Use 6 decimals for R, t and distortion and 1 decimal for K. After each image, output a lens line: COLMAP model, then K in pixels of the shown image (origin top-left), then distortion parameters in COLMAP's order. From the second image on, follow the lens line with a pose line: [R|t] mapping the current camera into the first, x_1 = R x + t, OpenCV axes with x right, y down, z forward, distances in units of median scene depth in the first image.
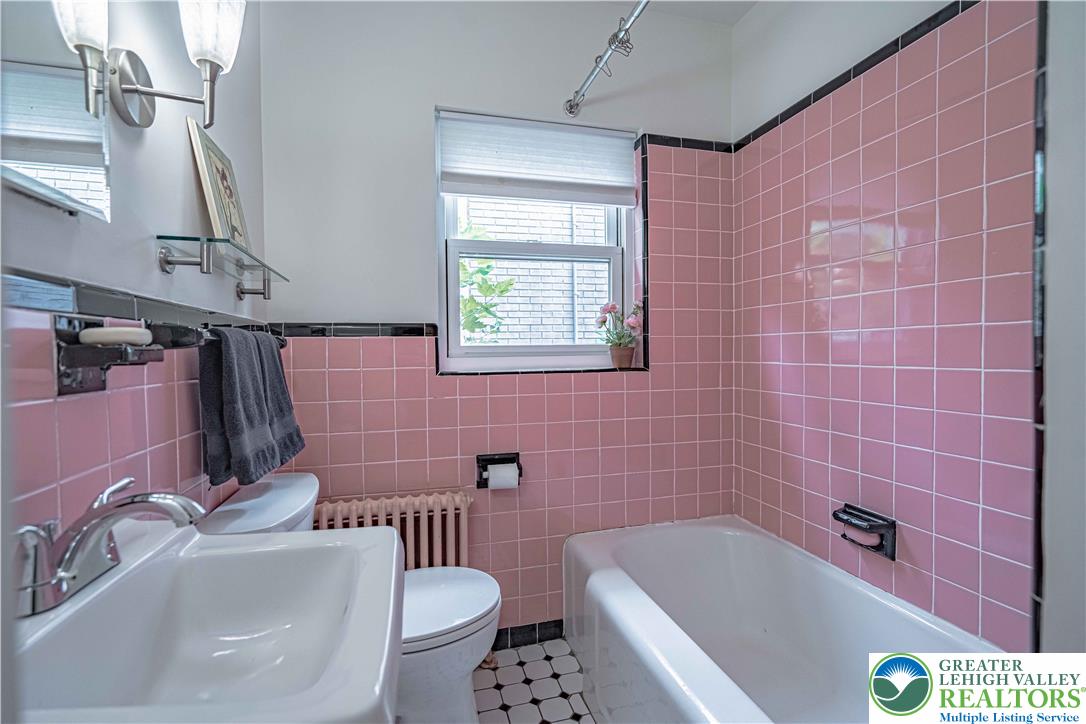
lens RADIAL K [[494.1, 0, 542.2], [0, 494.1, 362.2], [0, 0, 1]] dist [-0.012123, 0.004755]
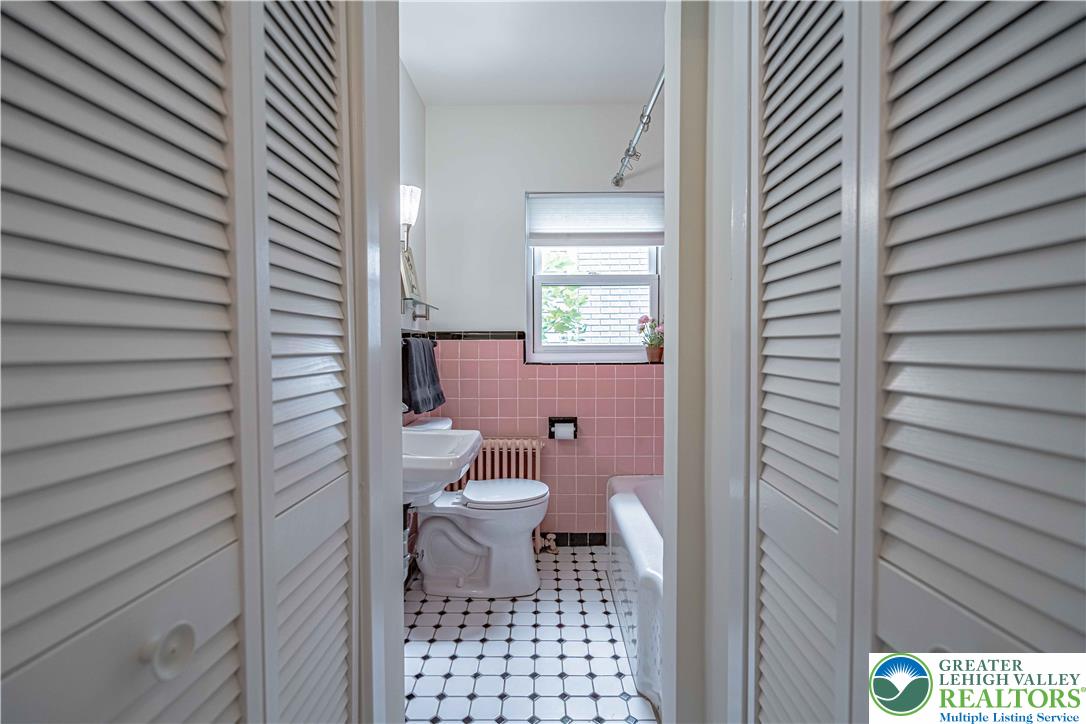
lens RADIAL K [[528.6, 0, 544.4], [0, 528.6, 361.1], [0, 0, 1]] dist [-0.010732, 0.001453]
pose [[0.960115, 0.015398, -0.279181, 0.310701], [-0.013263, 0.999867, 0.009536, -0.000947], [0.279291, -0.005453, 0.960191, -0.581465]]
